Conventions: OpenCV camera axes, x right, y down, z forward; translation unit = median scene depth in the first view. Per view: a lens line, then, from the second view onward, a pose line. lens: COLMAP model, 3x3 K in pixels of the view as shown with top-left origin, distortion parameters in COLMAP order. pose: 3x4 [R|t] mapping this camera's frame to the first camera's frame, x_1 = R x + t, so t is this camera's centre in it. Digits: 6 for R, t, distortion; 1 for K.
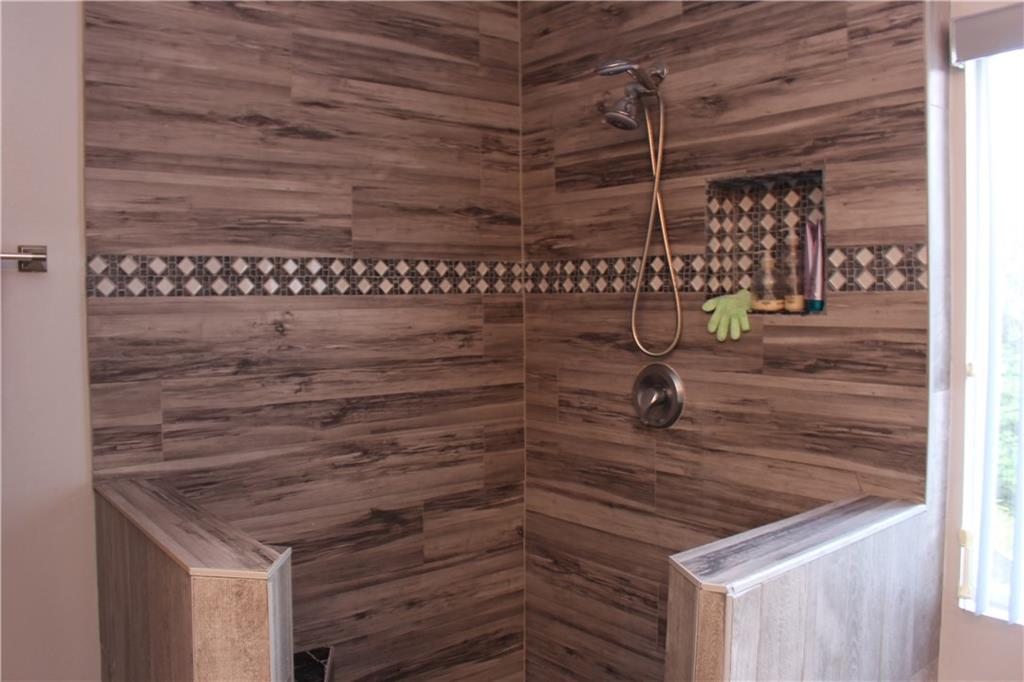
lens RADIAL K [[845.4, 0, 505.0], [0, 845.4, 335.1], [0, 0, 1]] dist [-0.154497, 0.124339]
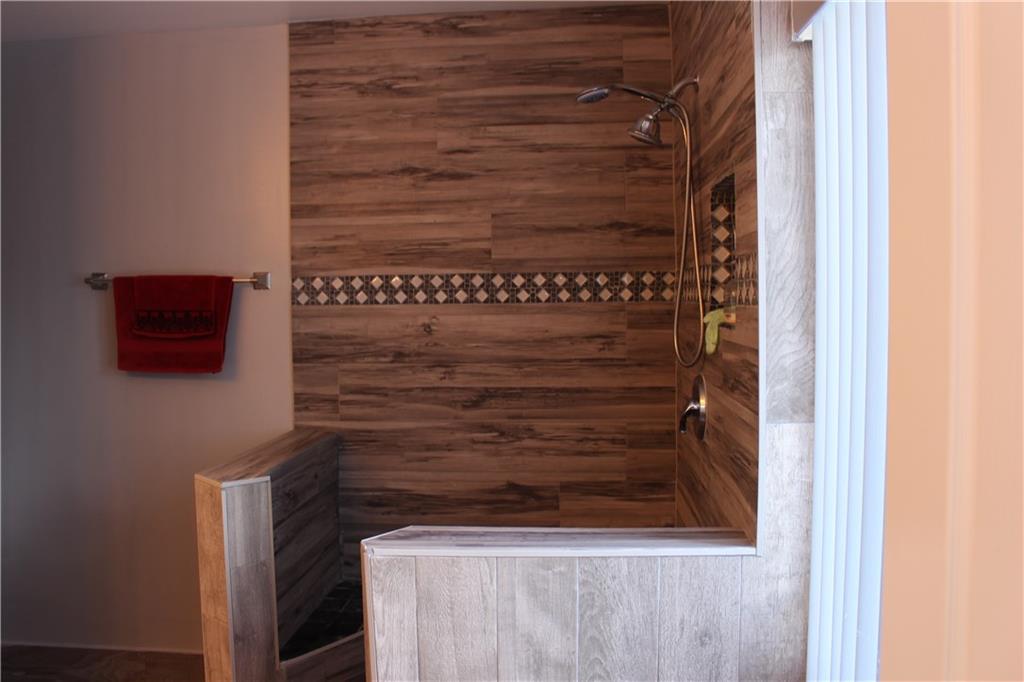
lens RADIAL K [[845.4, 0, 497.2], [0, 845.4, 333.2], [0, 0, 1]] dist [-0.154497, 0.124339]
pose [[0.728707, 0.028776, -0.684221, 0.709519], [-0.025632, 0.999563, 0.014740, -0.024156], [0.684346, 0.006796, 0.729126, 0.119003]]
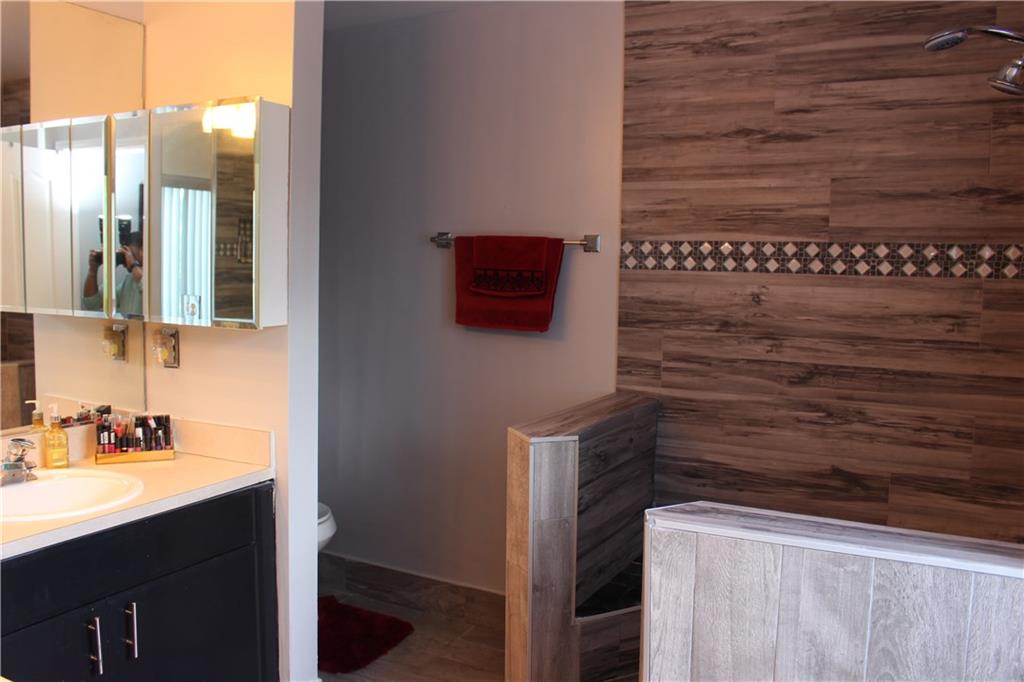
lens RADIAL K [[845.4, 0, 509.8], [0, 845.4, 332.3], [0, 0, 1]] dist [-0.154497, 0.124339]
pose [[0.395697, 0.090550, -0.913906, 0.725557], [-0.062154, 0.995486, 0.071722, -0.025106], [0.916276, 0.028422, 0.399539, 0.172454]]
